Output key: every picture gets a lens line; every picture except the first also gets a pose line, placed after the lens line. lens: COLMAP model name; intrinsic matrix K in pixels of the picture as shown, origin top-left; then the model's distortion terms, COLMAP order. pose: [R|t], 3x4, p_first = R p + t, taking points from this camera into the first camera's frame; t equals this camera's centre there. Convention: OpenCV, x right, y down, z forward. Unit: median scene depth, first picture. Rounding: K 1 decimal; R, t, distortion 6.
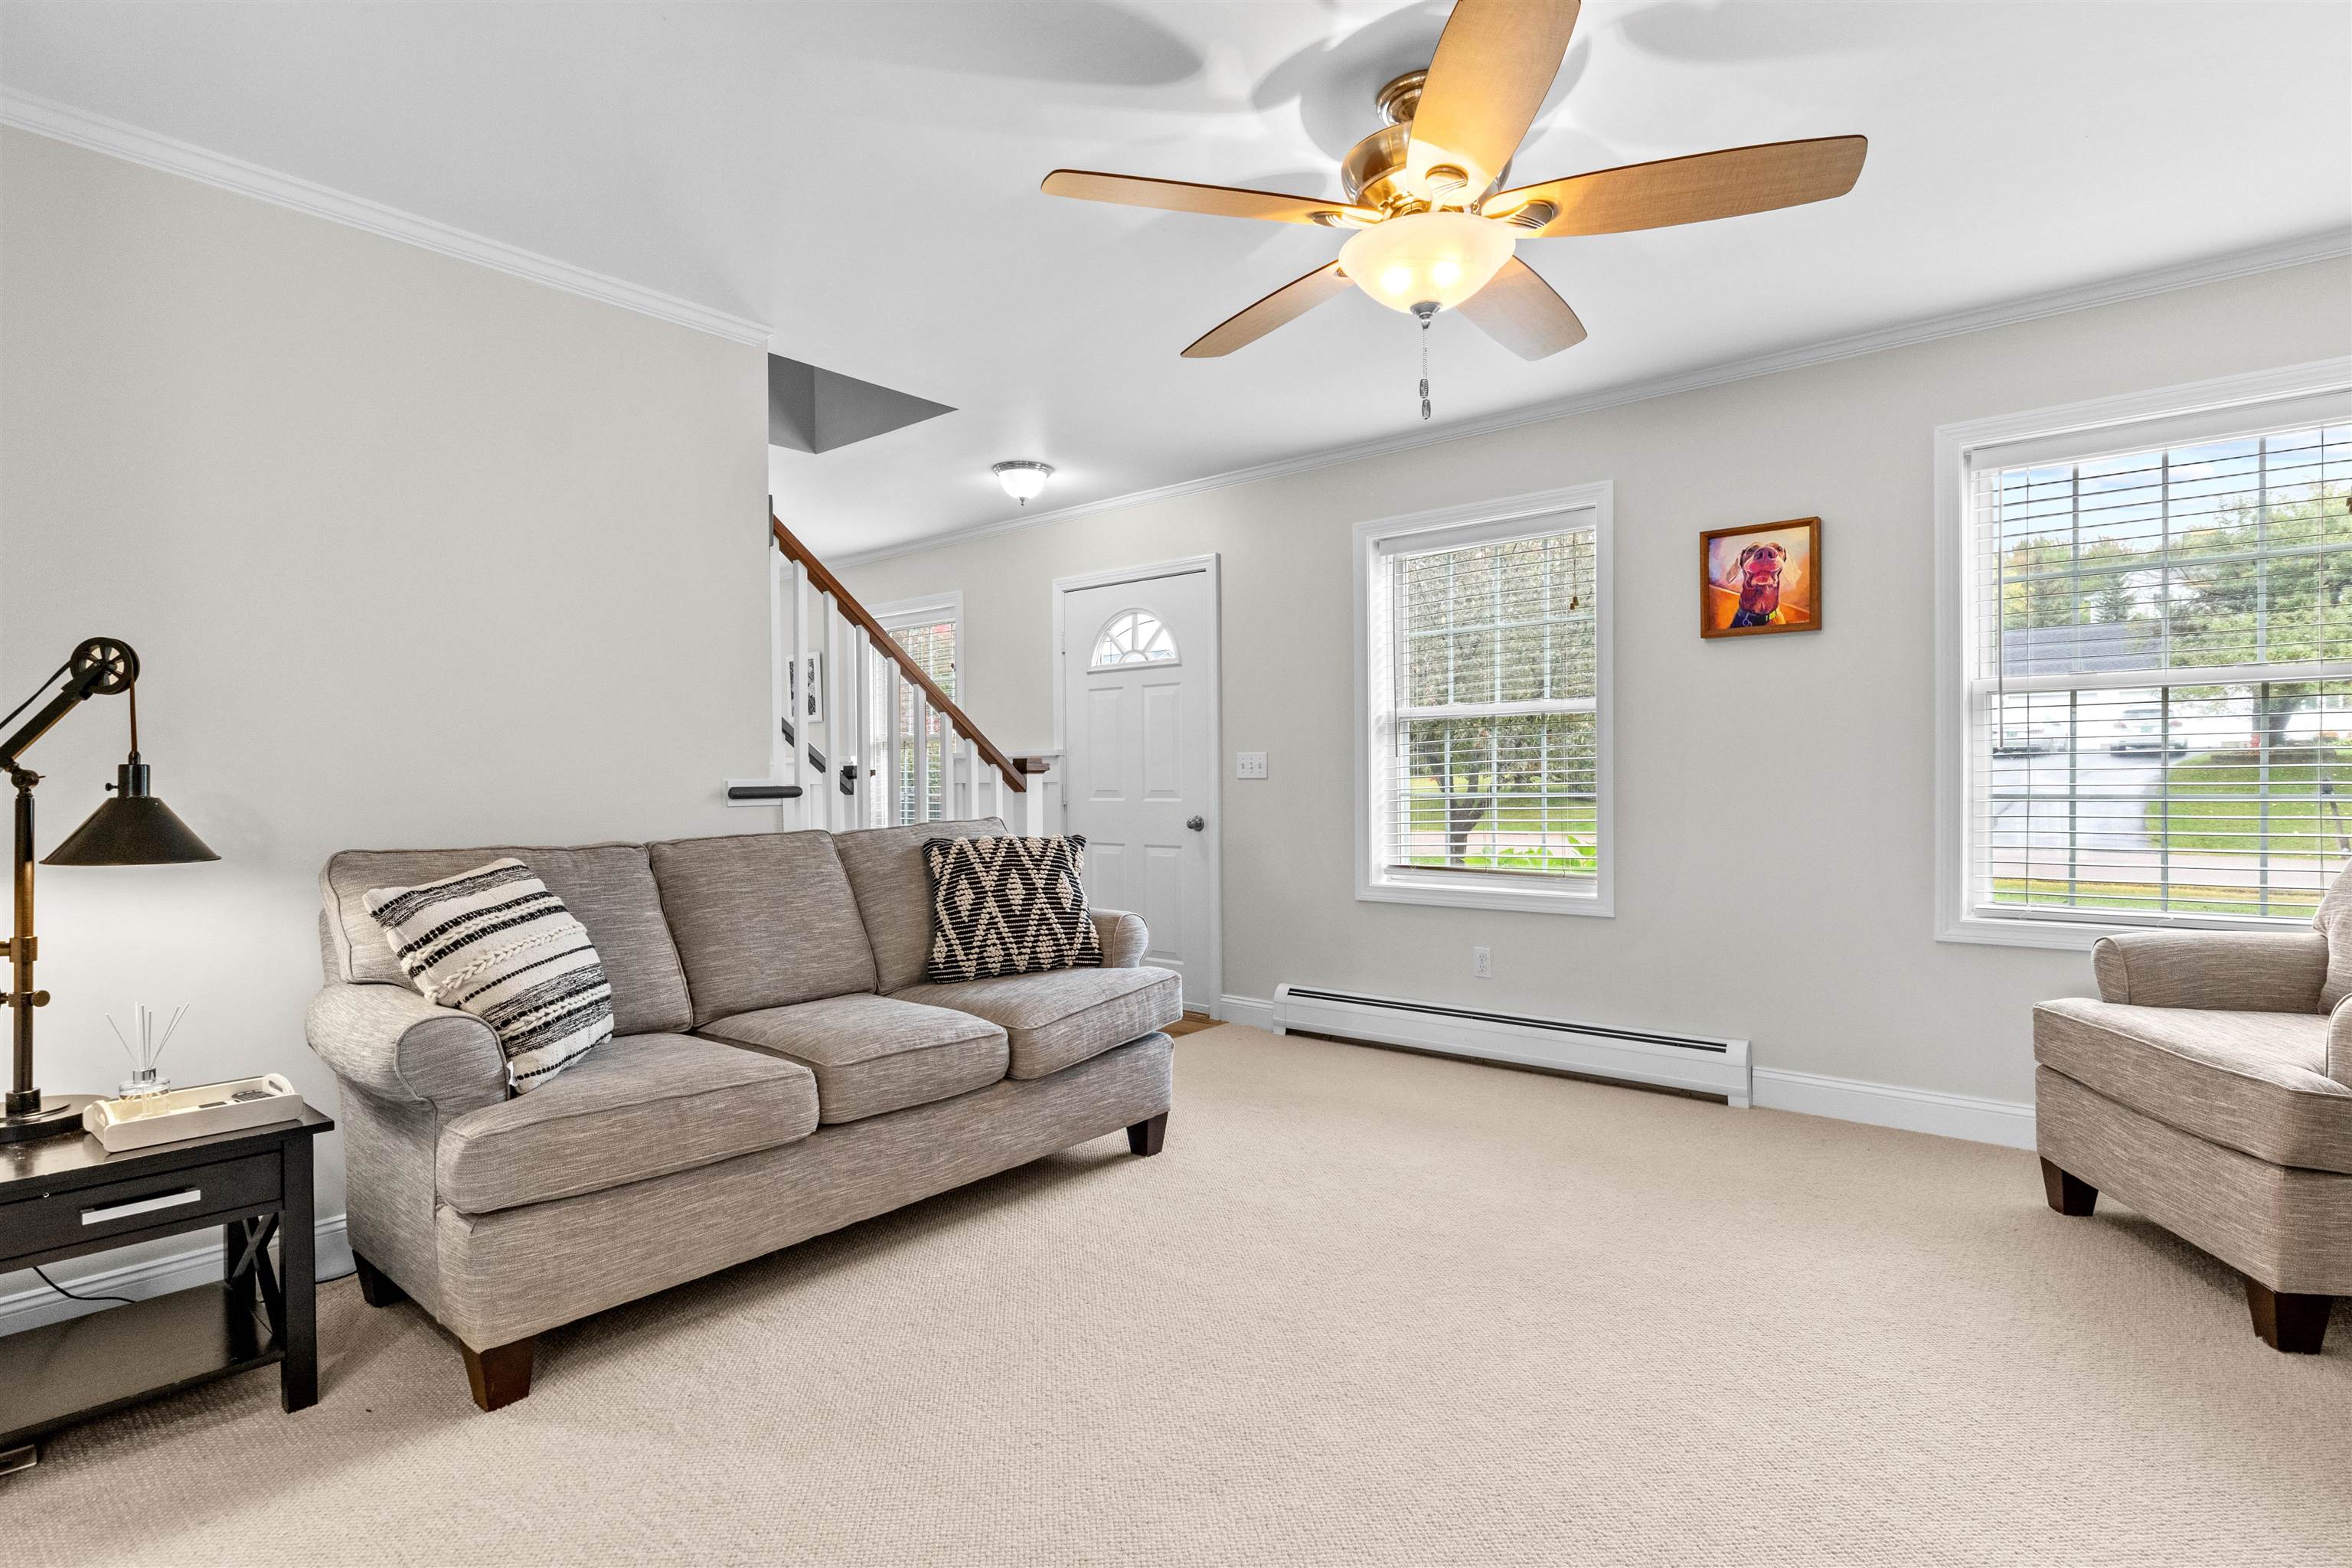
lens RADIAL K [[1176.8, 0, 1179.4], [0, 1176.8, 792.9], [0, 0, 1]] dist [0.000398, 0.000767]
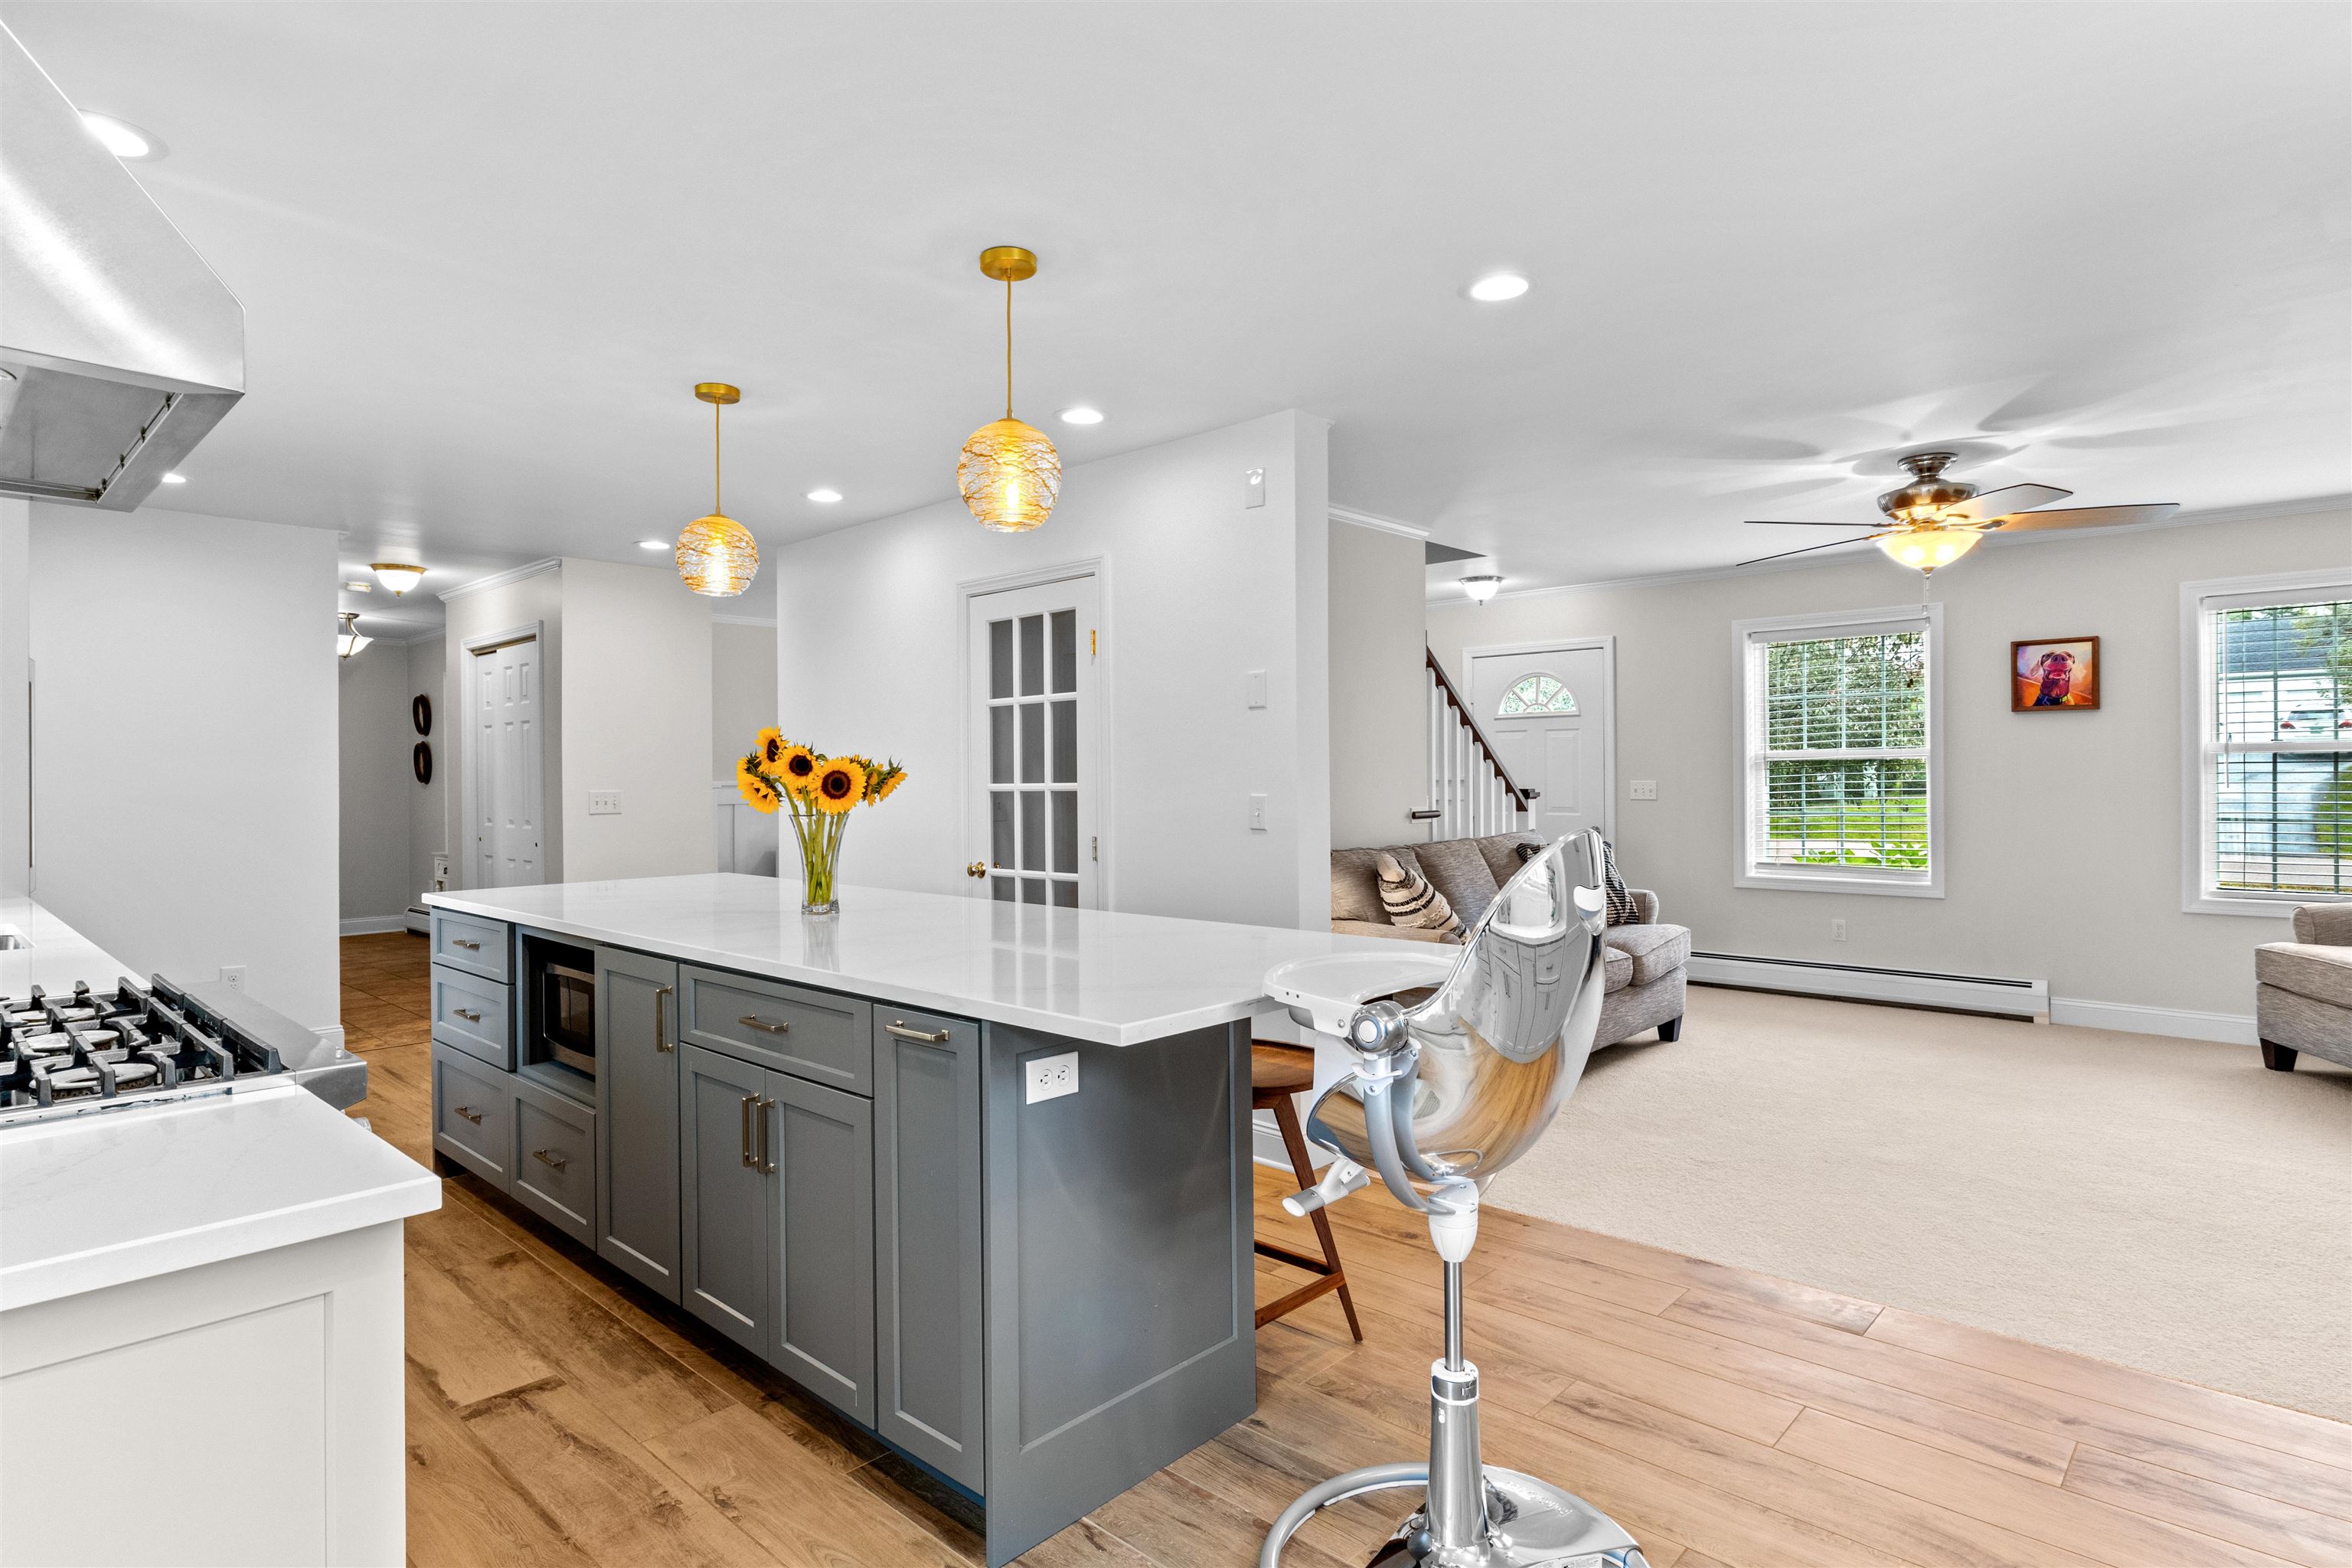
lens RADIAL K [[1227.3, 0, 1172.3], [0, 1227.3, 778.6], [0, 0, 1]] dist [-0.001820, -0.002733]
pose [[0.998044, 0.001394, -0.062496, -0.541211], [-0.001943, 0.999960, -0.008736, -0.031551], [0.062481, 0.008841, 0.998007, -0.642251]]
